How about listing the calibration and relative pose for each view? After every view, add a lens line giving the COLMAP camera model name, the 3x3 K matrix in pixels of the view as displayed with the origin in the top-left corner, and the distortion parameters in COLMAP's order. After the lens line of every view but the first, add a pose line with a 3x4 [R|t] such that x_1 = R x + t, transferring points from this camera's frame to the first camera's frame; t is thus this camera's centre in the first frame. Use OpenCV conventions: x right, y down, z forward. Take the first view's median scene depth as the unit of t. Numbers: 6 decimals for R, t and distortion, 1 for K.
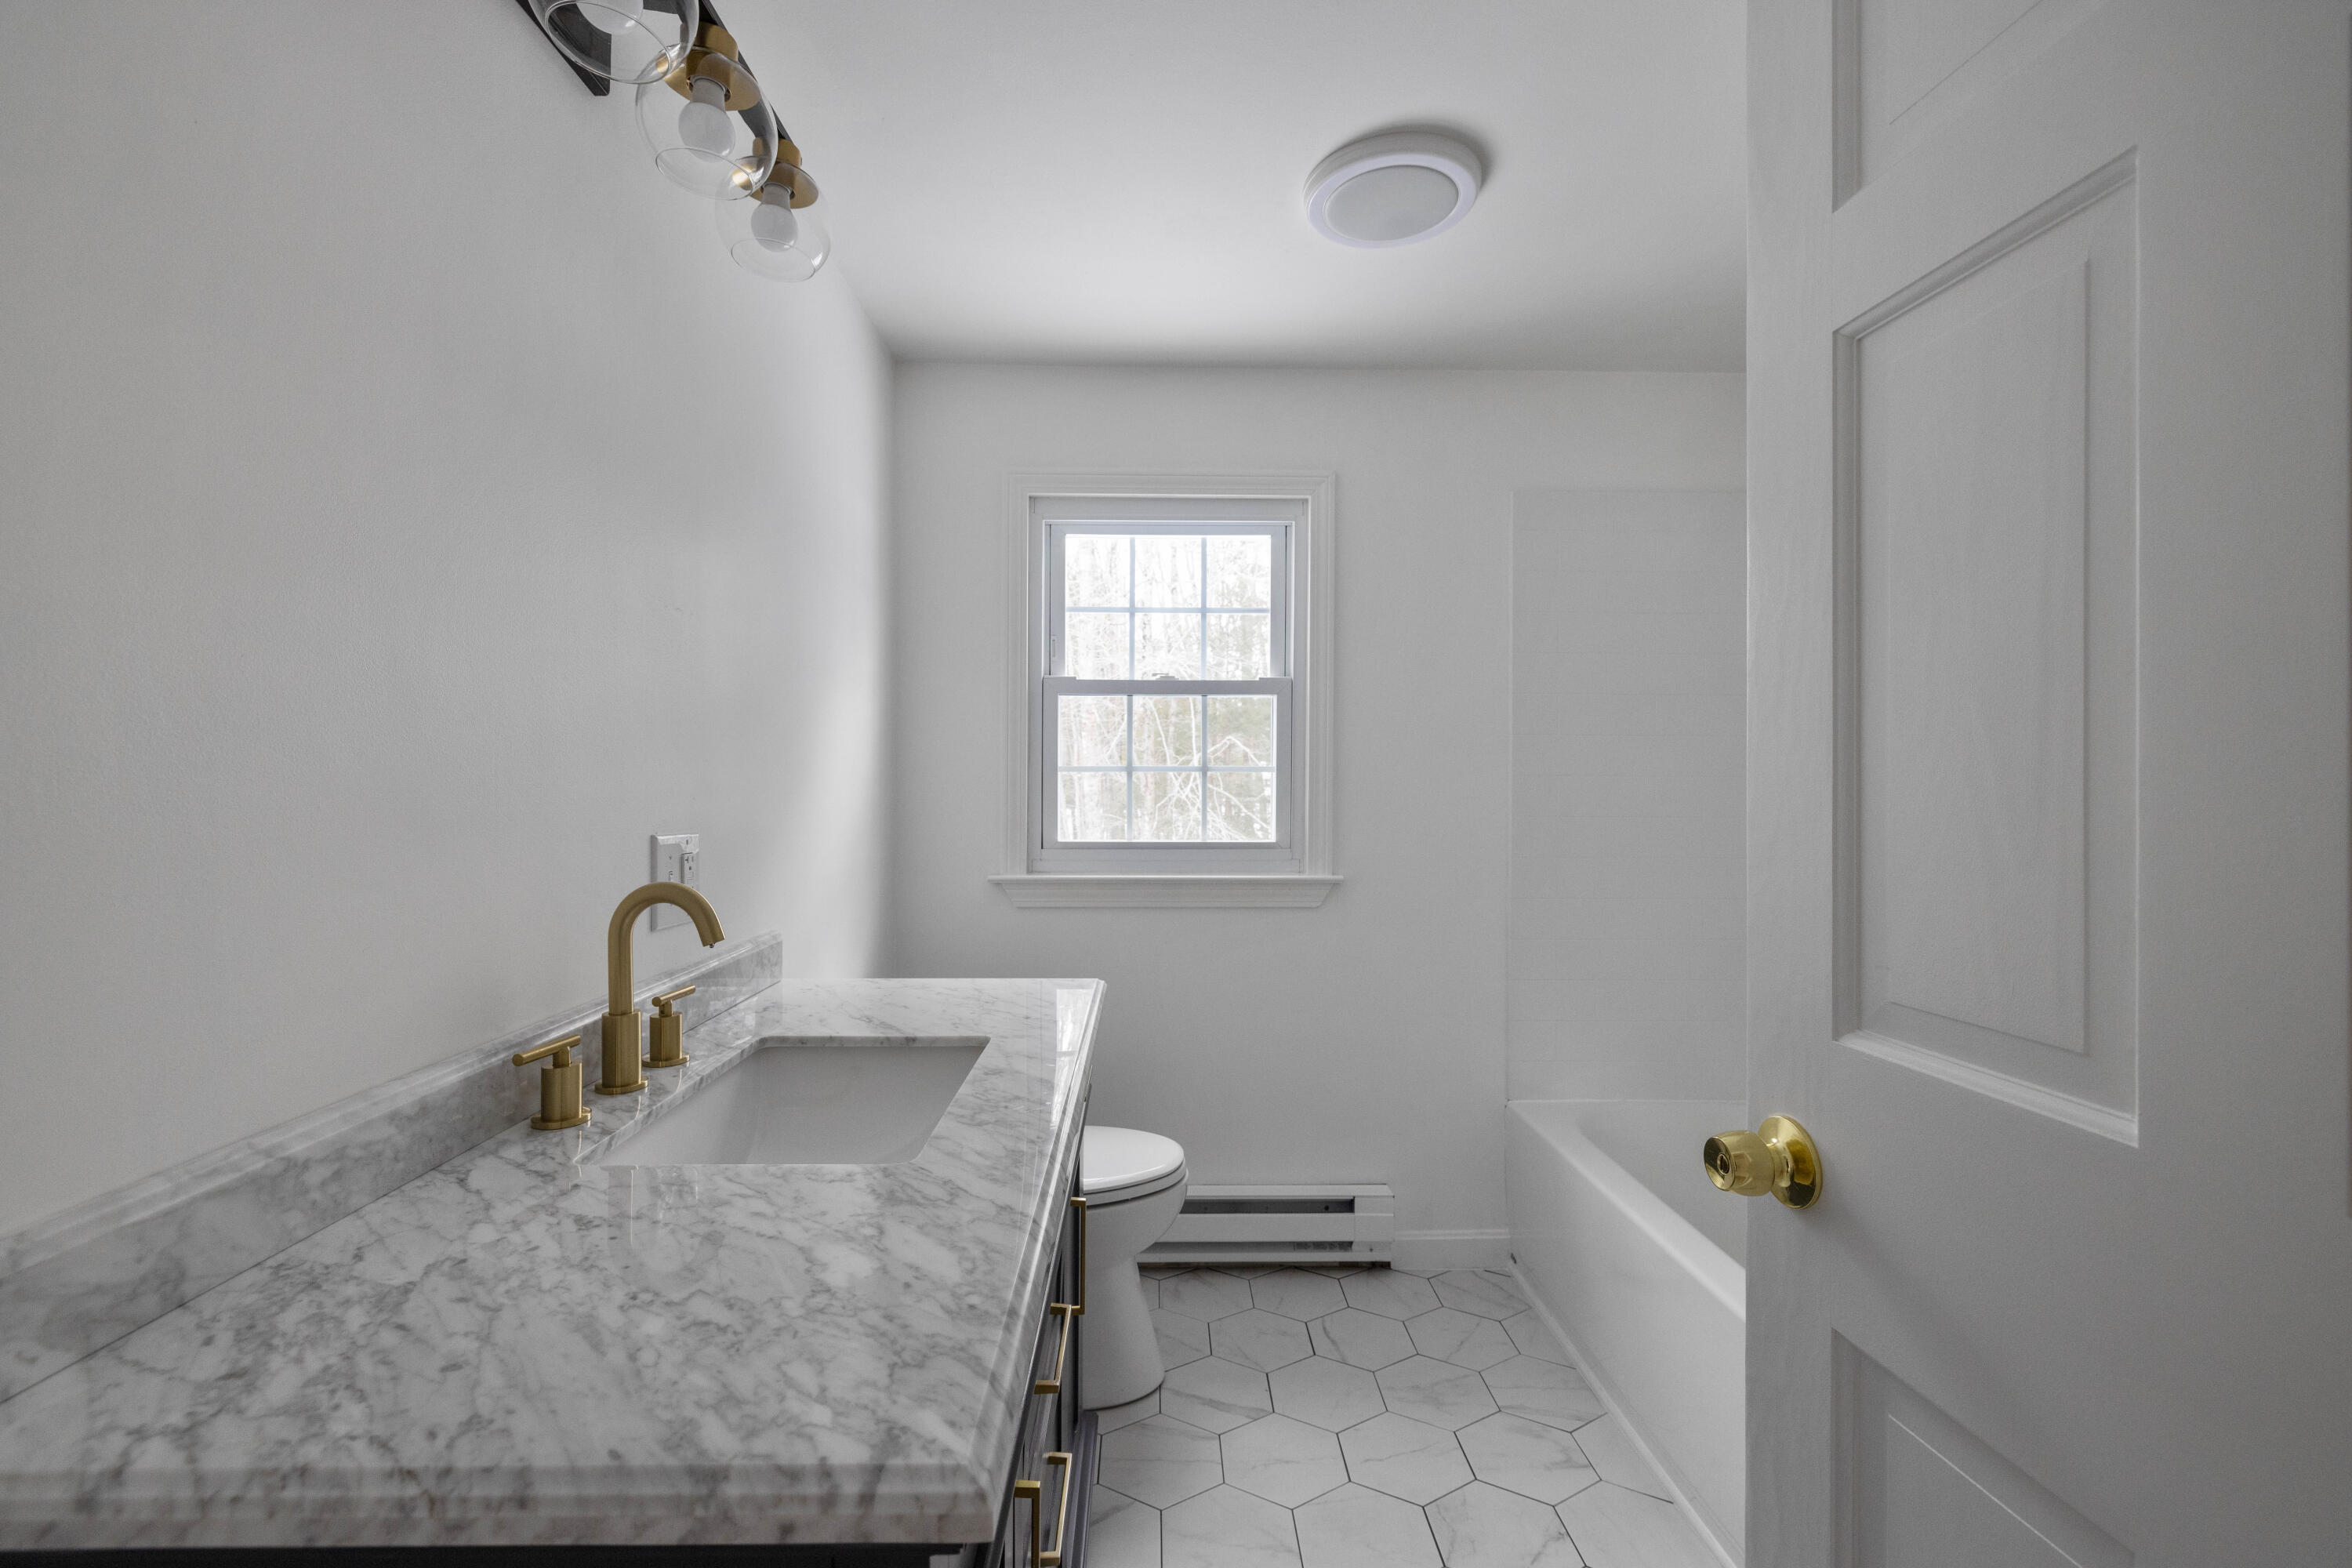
lens RADIAL K [[1030.4, 0, 1169.5], [0, 1030.4, 774.4], [0, 0, 1]] dist [0.002370, -0.000636]
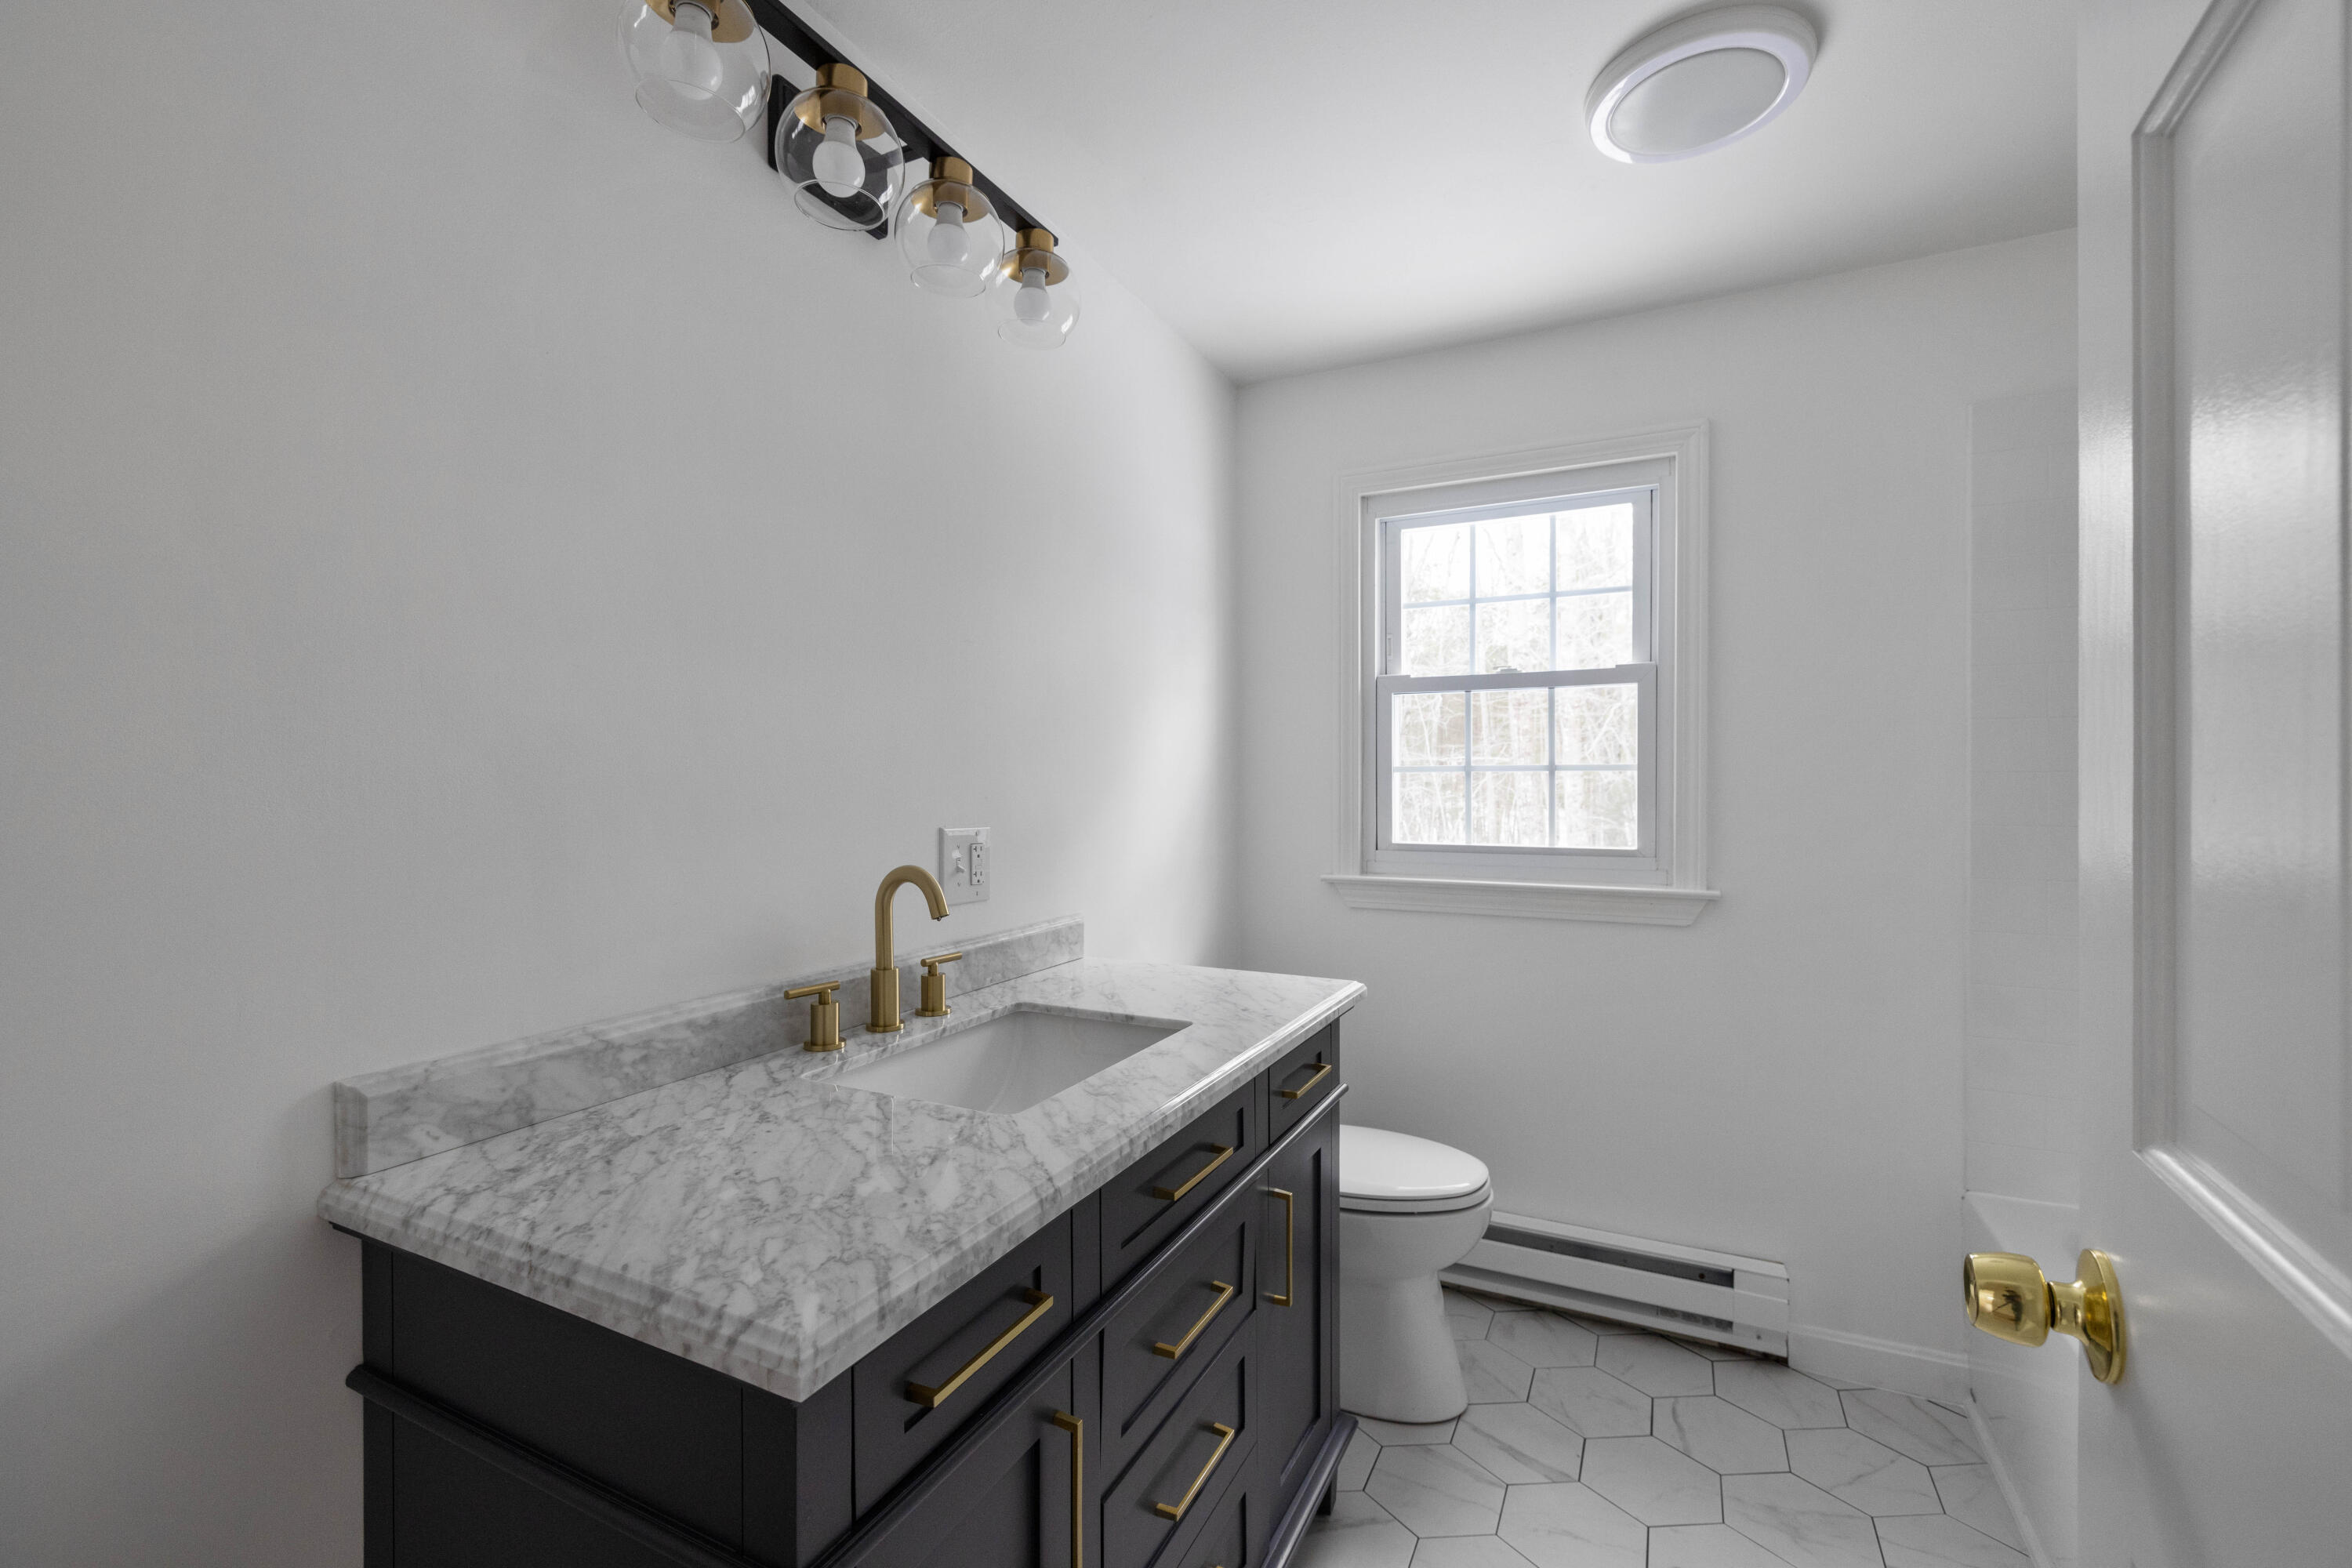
lens RADIAL K [[1030.4, 0, 1153.0], [0, 1030.4, 774.8], [0, 0, 1]] dist [0.002370, -0.000636]
pose [[0.878732, -0.005618, -0.477282, 0.241375], [0.006218, 0.999981, -0.000322, -0.001230], [0.477275, -0.002685, 0.878750, 0.036131]]
